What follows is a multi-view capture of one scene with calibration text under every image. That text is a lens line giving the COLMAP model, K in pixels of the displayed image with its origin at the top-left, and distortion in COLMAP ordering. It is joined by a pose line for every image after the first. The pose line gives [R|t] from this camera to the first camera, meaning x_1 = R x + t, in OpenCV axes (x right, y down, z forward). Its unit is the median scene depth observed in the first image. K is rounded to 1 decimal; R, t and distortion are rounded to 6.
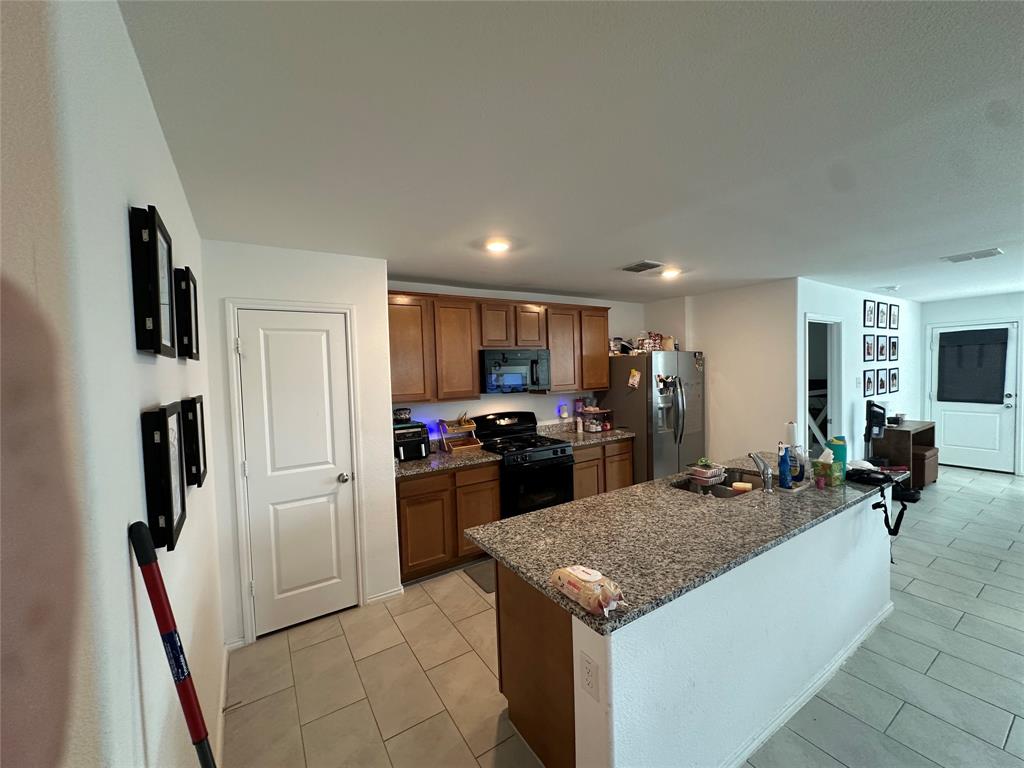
lens RADIAL K [[409.6, 0, 511.3], [0, 409.6, 387.7], [0, 0, 1]] dist [-0.002804, -0.000482]
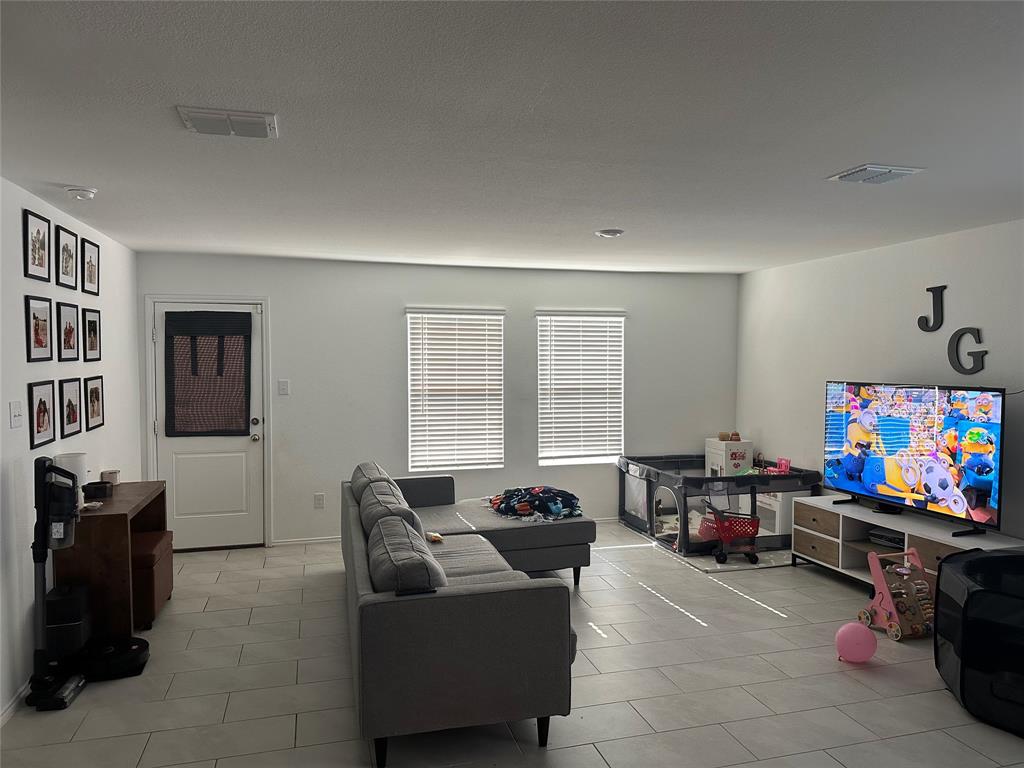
lens RADIAL K [[705.8, 0, 509.1], [0, 705.8, 382.4], [0, 0, 1]] dist [-0.005439, -0.001211]
pose [[0.295053, -0.007013, 0.955455, 0.319105], [0.034731, 0.999391, -0.003390, -0.023163], [-0.954850, 0.034184, 0.295116, 0.320942]]
